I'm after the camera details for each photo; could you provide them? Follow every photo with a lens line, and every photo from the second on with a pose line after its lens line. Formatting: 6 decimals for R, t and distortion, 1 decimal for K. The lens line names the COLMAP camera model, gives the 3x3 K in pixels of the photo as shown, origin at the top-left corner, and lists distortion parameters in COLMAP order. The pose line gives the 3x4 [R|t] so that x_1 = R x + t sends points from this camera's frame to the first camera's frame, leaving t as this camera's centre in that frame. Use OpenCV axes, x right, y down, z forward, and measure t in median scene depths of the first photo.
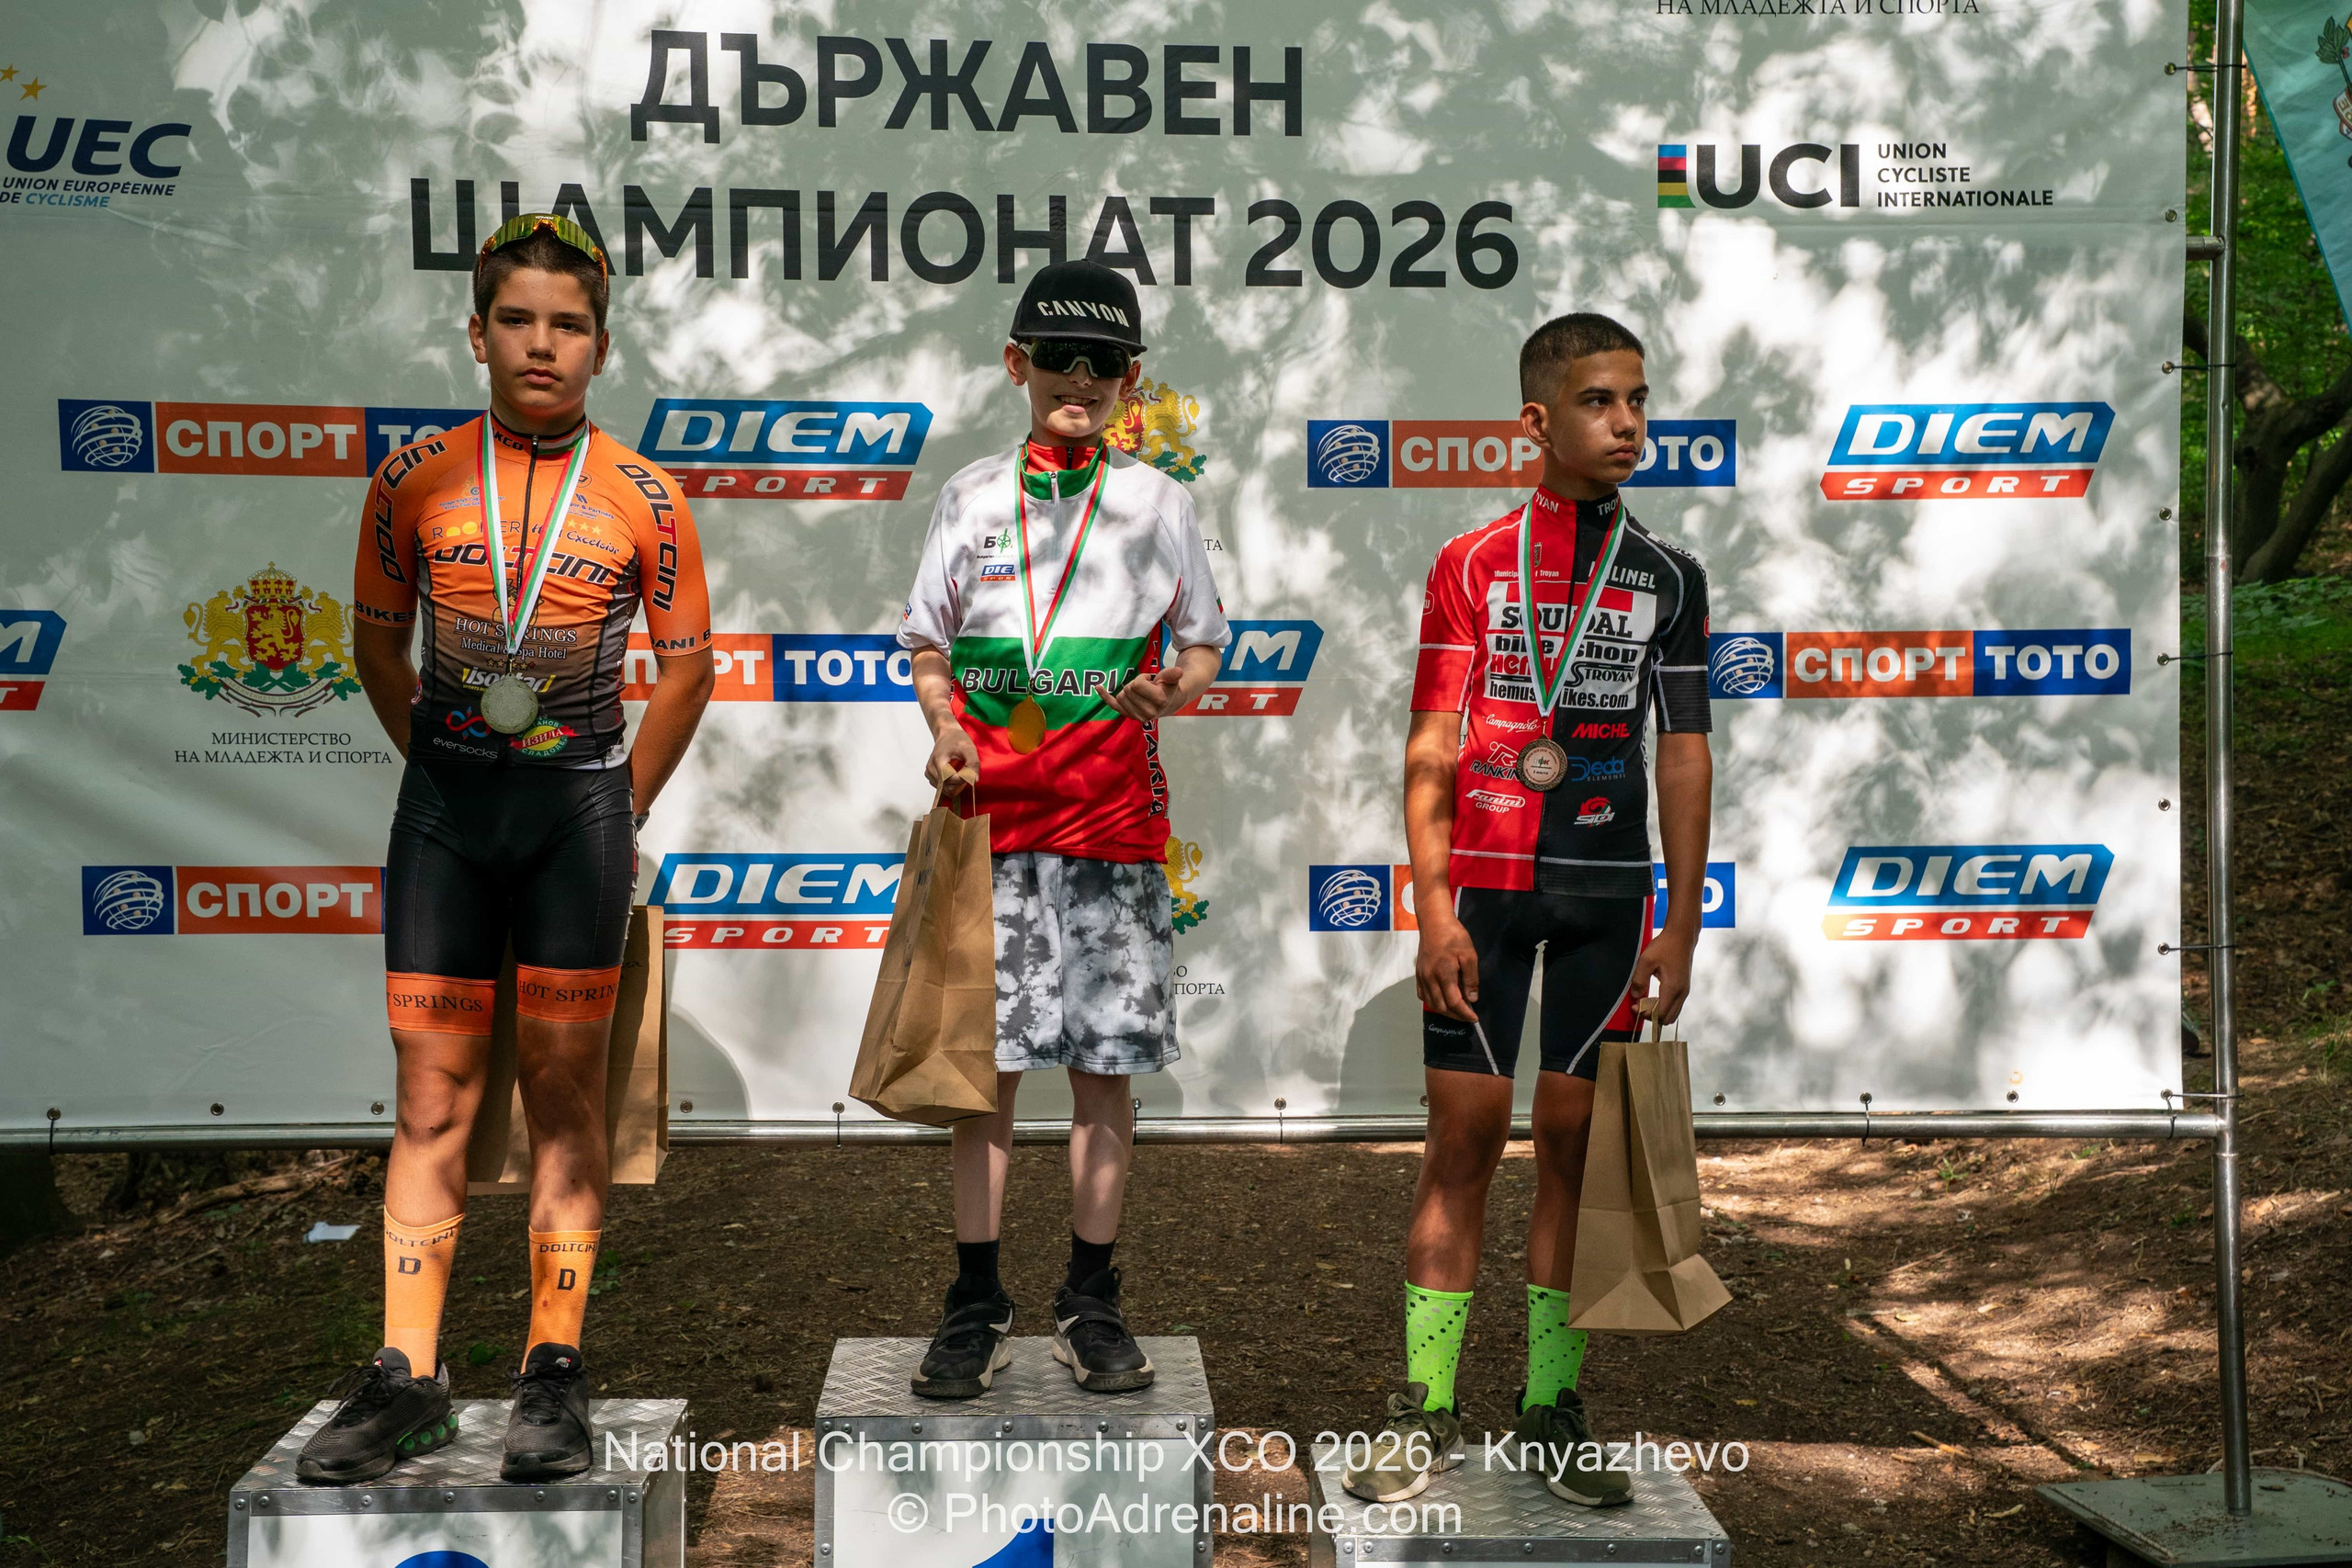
lens RADIAL K [[2811.9, 0, 1177.5], [0, 2811.9, 784.8], [0, 0, 1]] dist [0.178288, 0.000000]
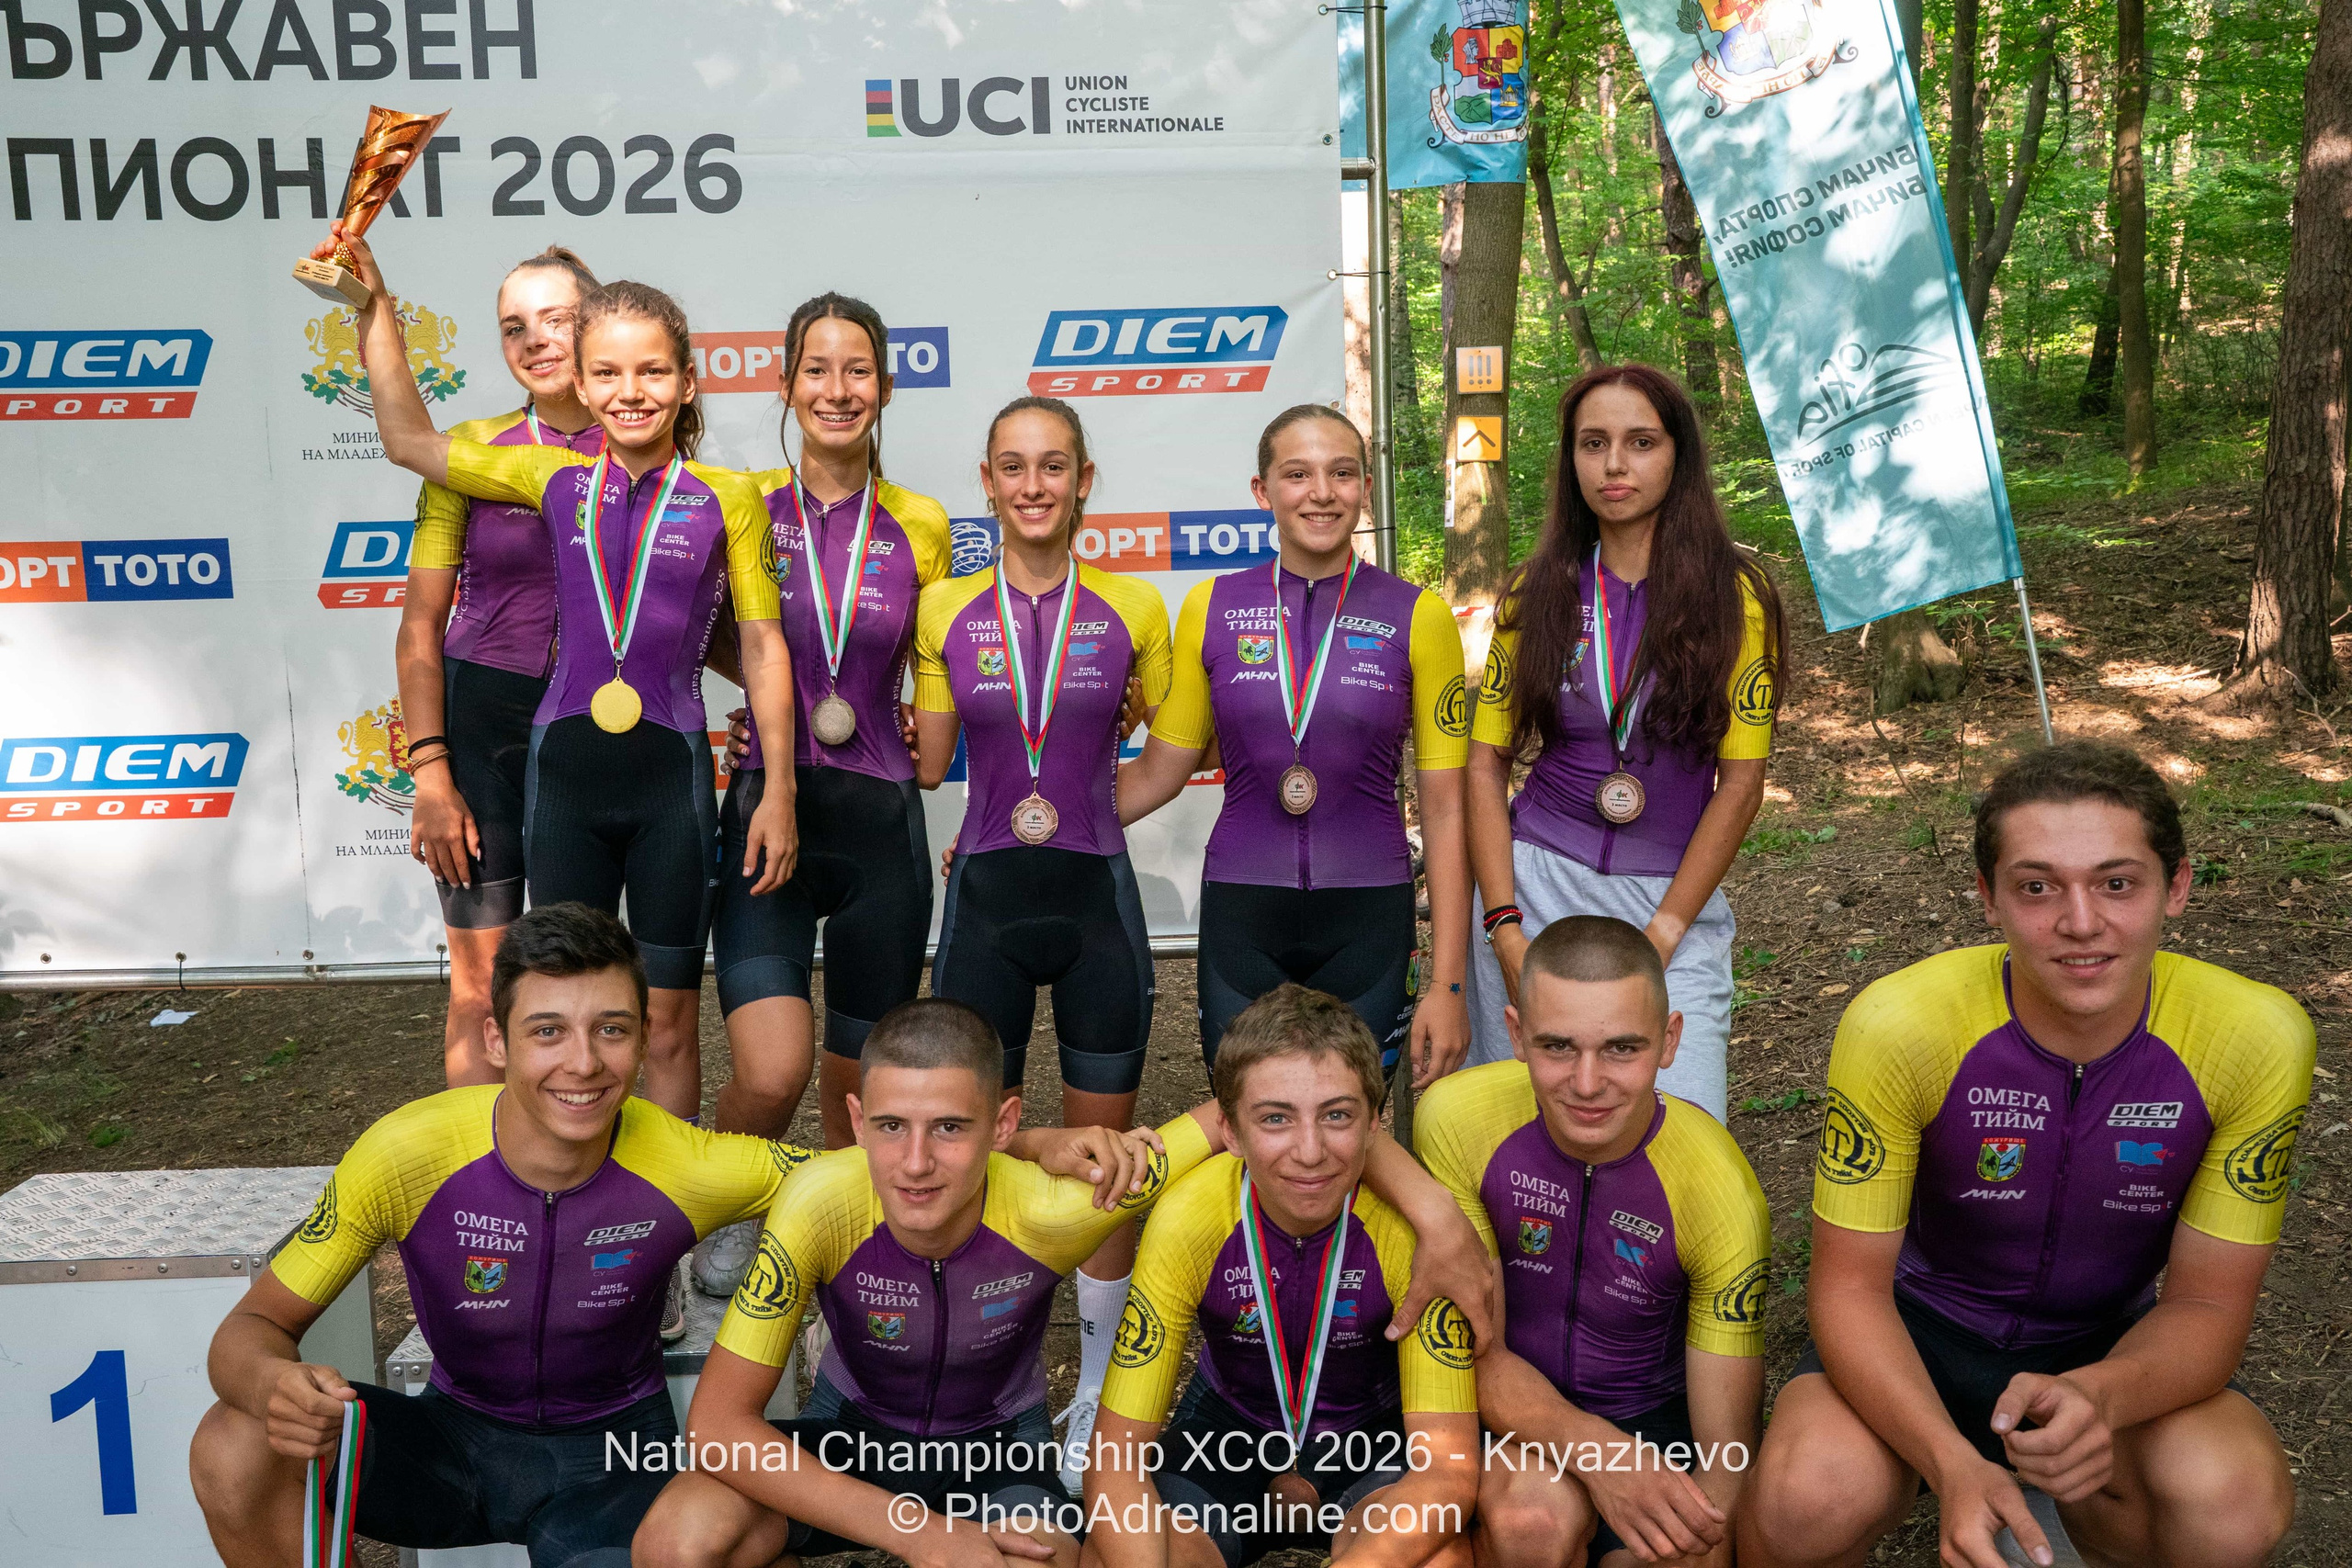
lens RADIAL K [[2080.1, 0, 1139.1], [0, 2080.1, 772.1], [0, 0, 1]] dist [-0.007529, 0.079476]
pose [[0.999417, -0.023772, -0.024520, 0.294721], [0.025488, 0.997063, 0.072223, -0.011137], [0.022731, -0.072806, 0.997087, 0.175724]]
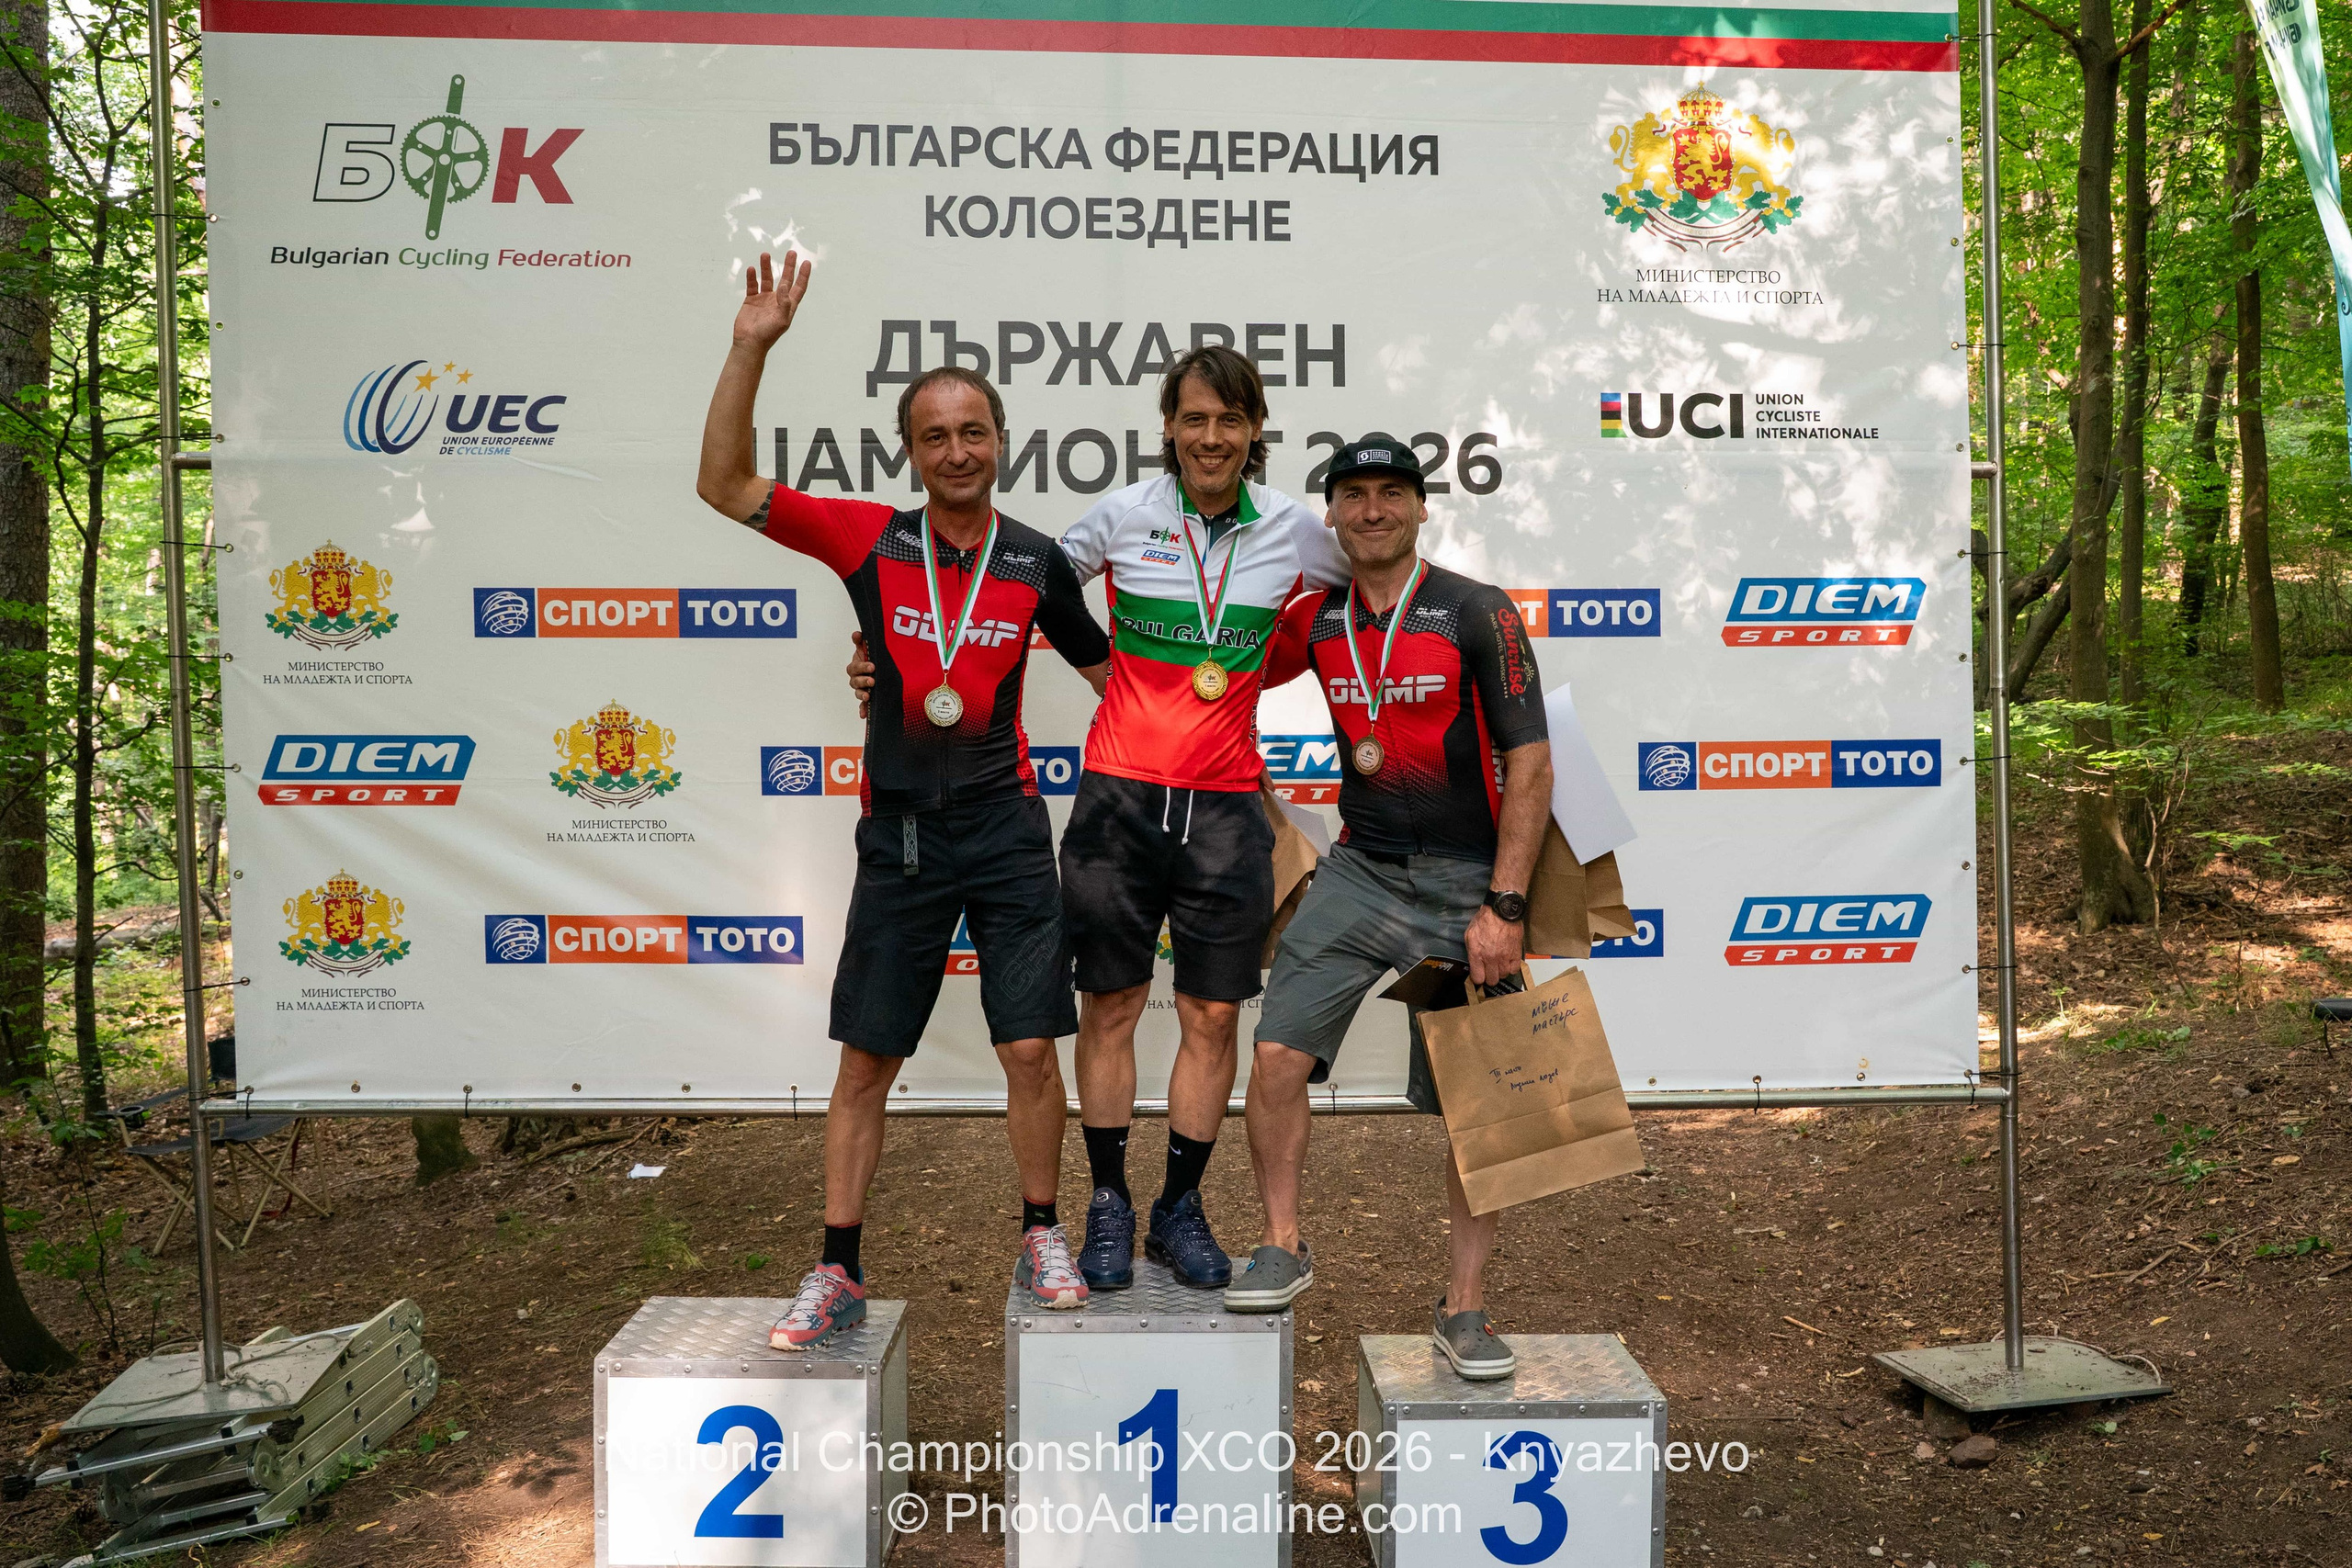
lens RADIAL K [[2036.4, 0, 1189.9], [0, 2036.4, 802.8], [0, 0, 1]] dist [-0.027644, -0.005052]
pose [[0.999754, -0.004488, -0.021724, -0.011377], [0.003999, 0.999739, -0.022488, -0.003054], [0.021820, 0.022396, 0.999511, 0.009130]]
